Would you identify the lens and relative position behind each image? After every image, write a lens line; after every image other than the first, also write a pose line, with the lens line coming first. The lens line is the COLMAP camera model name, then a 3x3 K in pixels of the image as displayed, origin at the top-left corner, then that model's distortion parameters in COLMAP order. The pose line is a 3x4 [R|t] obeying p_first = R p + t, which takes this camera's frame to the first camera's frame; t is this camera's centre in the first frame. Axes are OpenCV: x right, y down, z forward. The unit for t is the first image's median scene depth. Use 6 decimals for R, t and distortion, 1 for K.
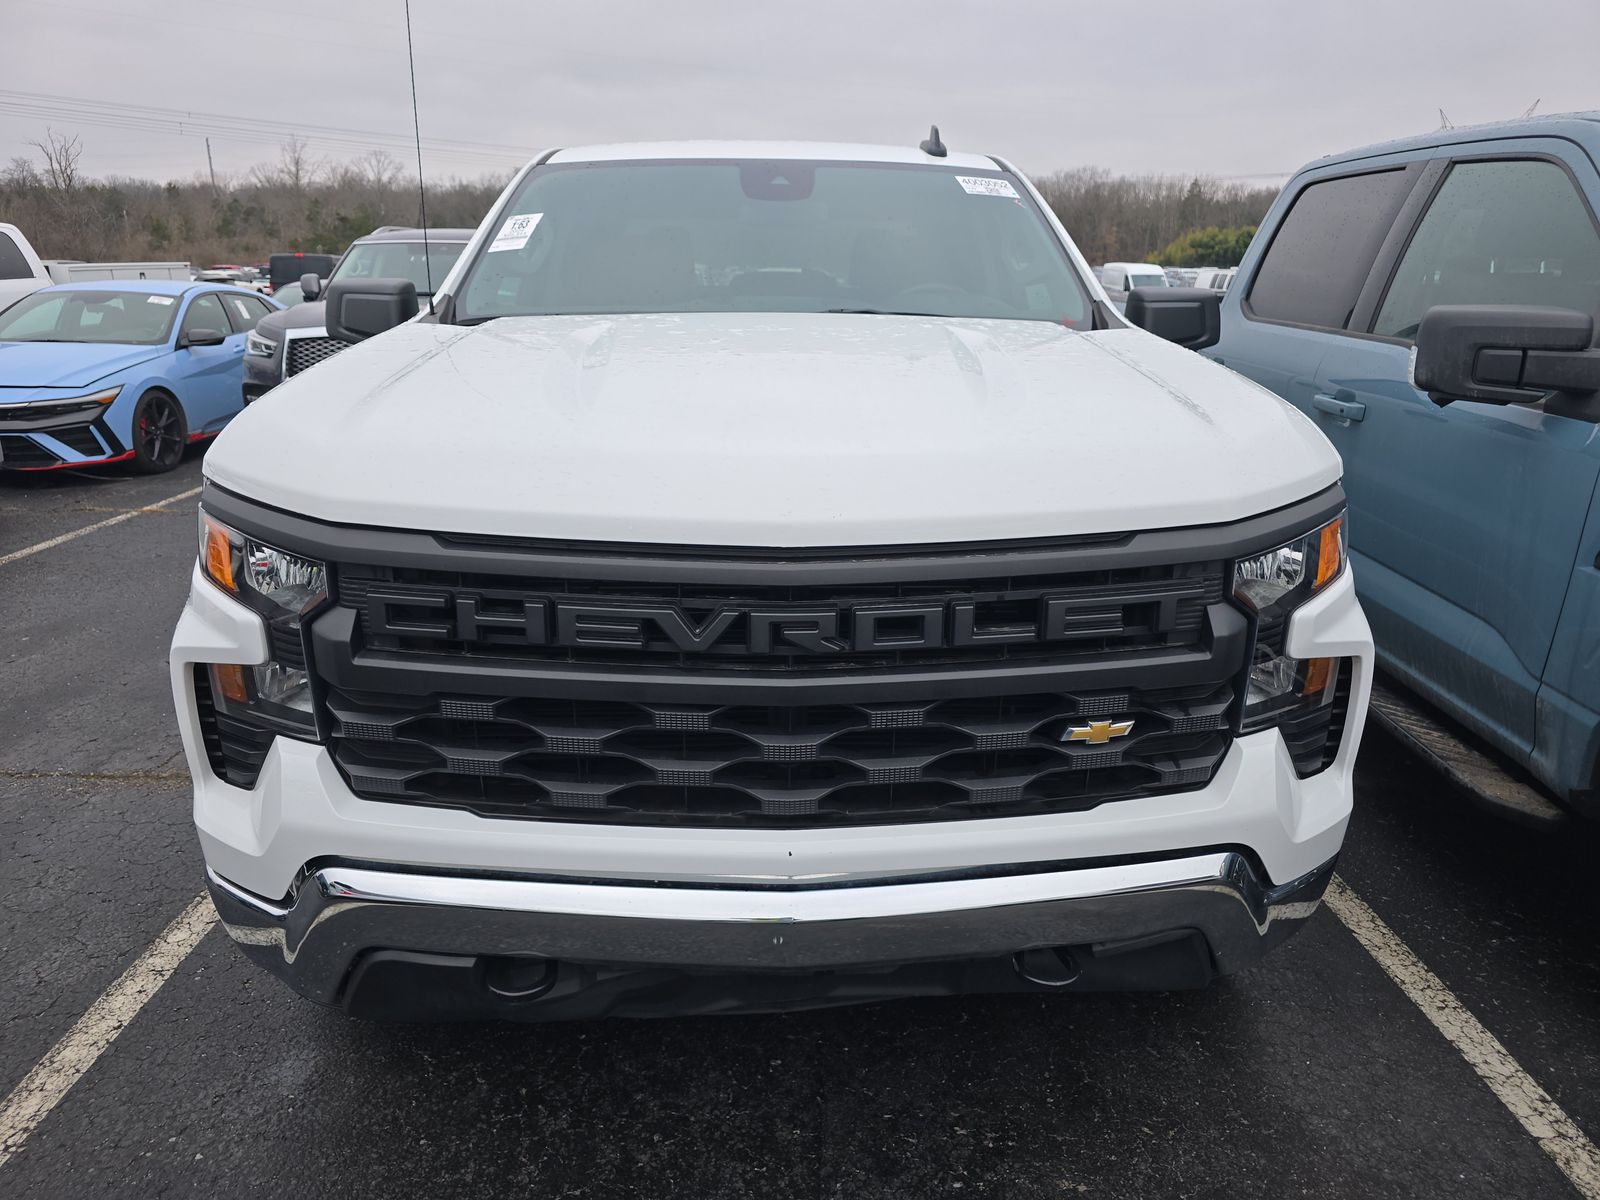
lens RADIAL K [[1073.1, 0, 804.9], [0, 1073.1, 598.6], [0, 0, 1]] dist [0.050132, -0.035864]
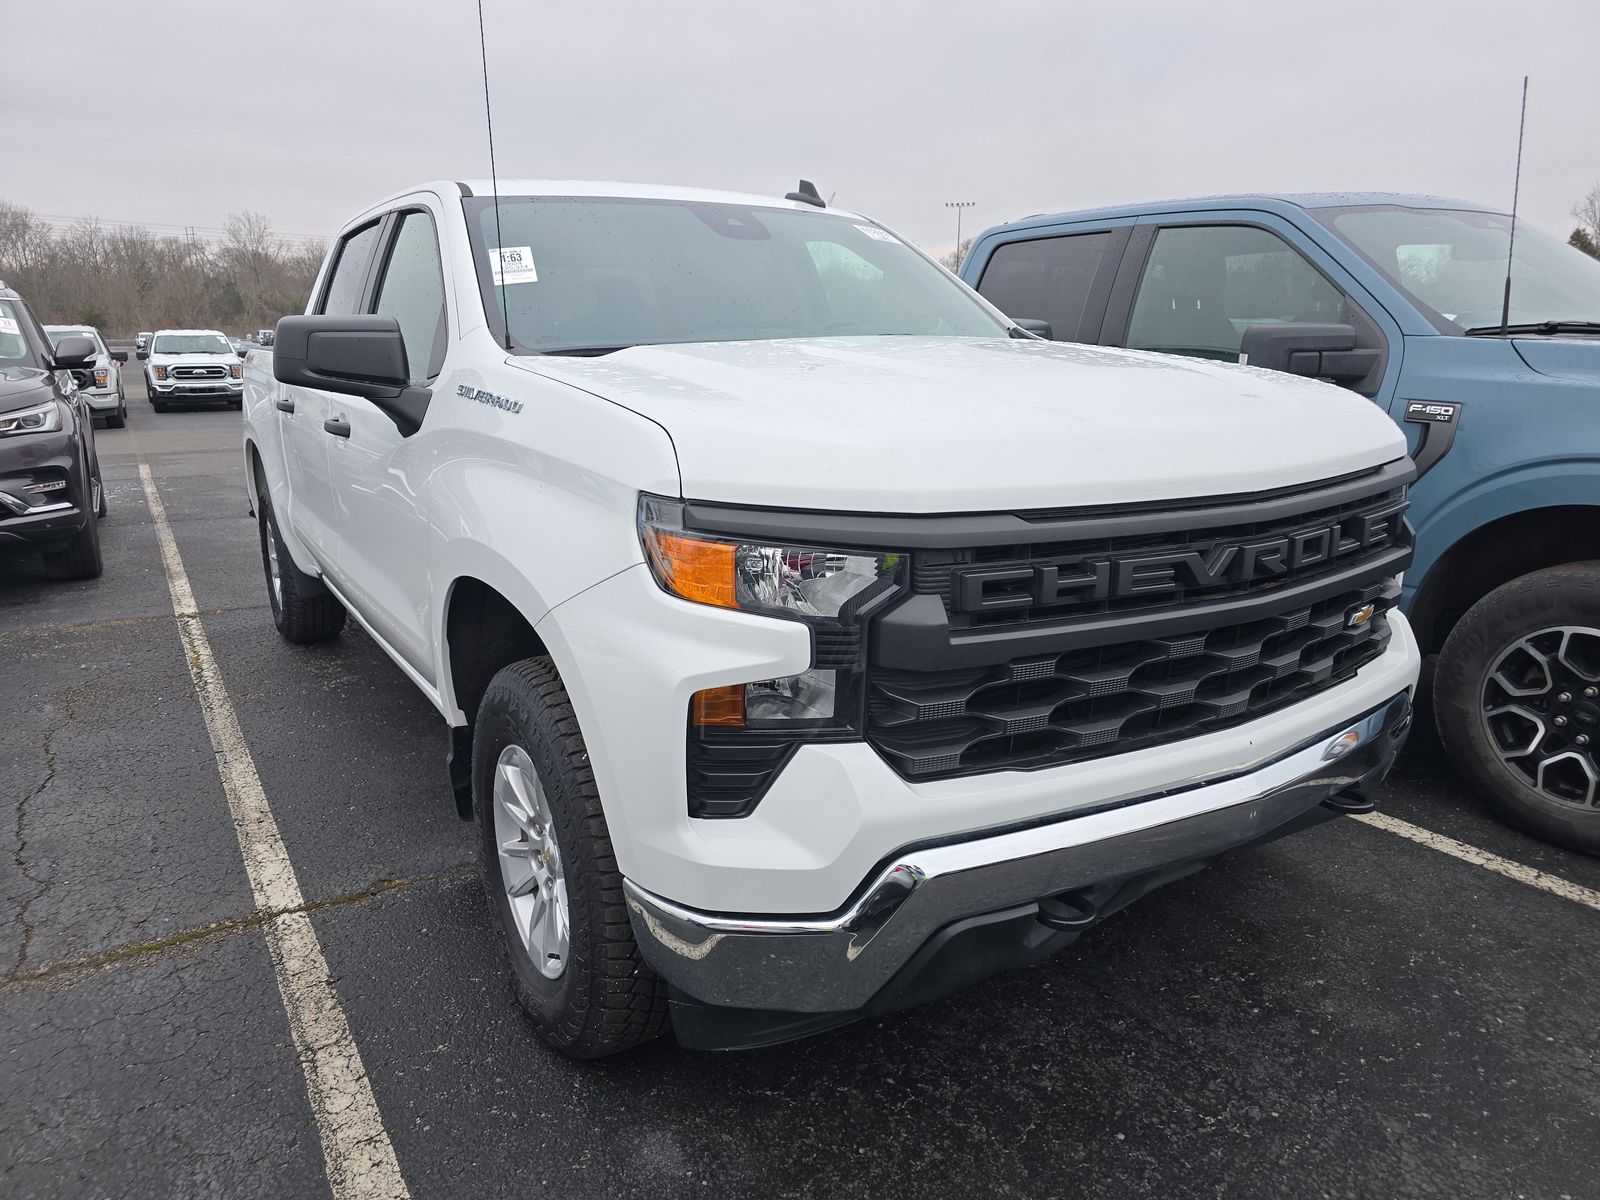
lens RADIAL K [[1073.1, 0, 806.1], [0, 1073.1, 595.2], [0, 0, 1]] dist [0.050132, -0.035864]
pose [[0.861911, -0.134254, 0.488964, -0.983095], [0.161654, 0.986748, -0.014023, 0.003890], [-0.480601, 0.091130, 0.872191, 0.134912]]
